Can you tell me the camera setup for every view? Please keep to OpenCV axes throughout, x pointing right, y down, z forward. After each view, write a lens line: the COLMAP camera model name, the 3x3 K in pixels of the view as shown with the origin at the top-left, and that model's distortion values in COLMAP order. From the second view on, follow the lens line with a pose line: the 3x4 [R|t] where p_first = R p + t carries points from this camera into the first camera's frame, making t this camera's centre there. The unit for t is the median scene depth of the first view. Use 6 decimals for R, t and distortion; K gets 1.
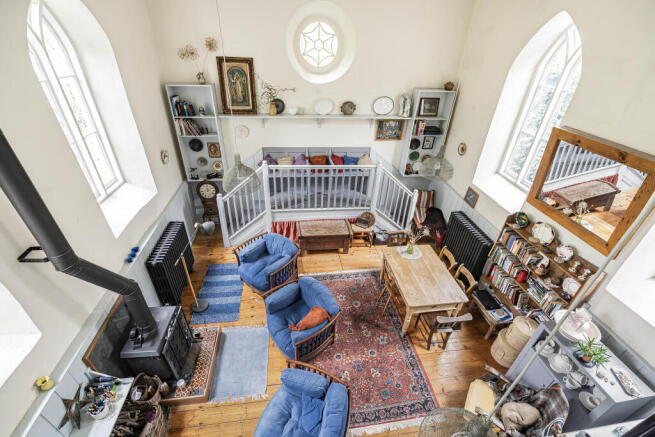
lens RADIAL K [[290.7, 0, 329.0], [0, 290.7, 217.8], [0, 0, 1]] dist [-0.003084, -0.000704]
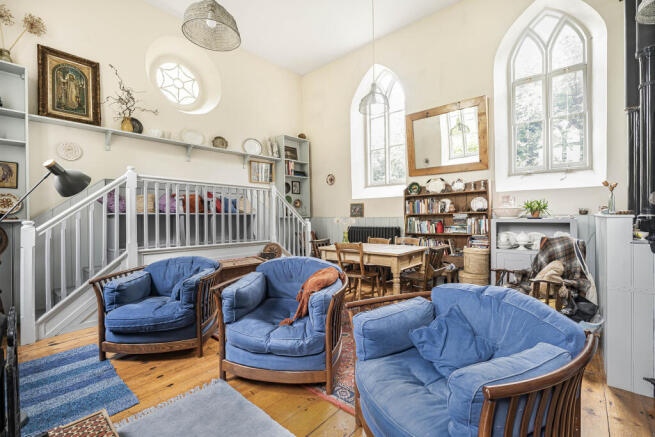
lens RADIAL K [[290.7, 0, 330.9], [0, 290.7, 214.5], [0, 0, 1]] dist [-0.003084, -0.000704]
pose [[0.754923, -0.051529, 0.653786, -0.302253], [0.394009, 0.832570, -0.389339, 0.331932], [-0.524261, 0.551519, 0.648828, 0.353326]]
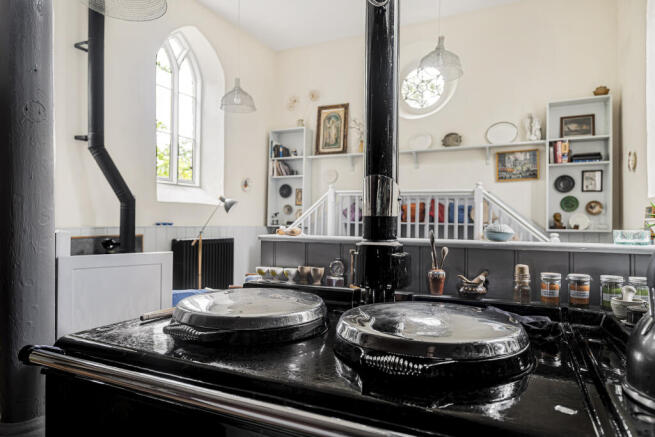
lens RADIAL K [[412.8, 0, 326.8], [0, 412.8, 221.2], [0, 0, 1]] dist [0.000299, -0.000285]
pose [[0.833780, -0.038243, -0.550770, 0.412649], [-0.279863, 0.830653, -0.481345, 0.463510], [0.475907, 0.555476, 0.681879, 0.204201]]
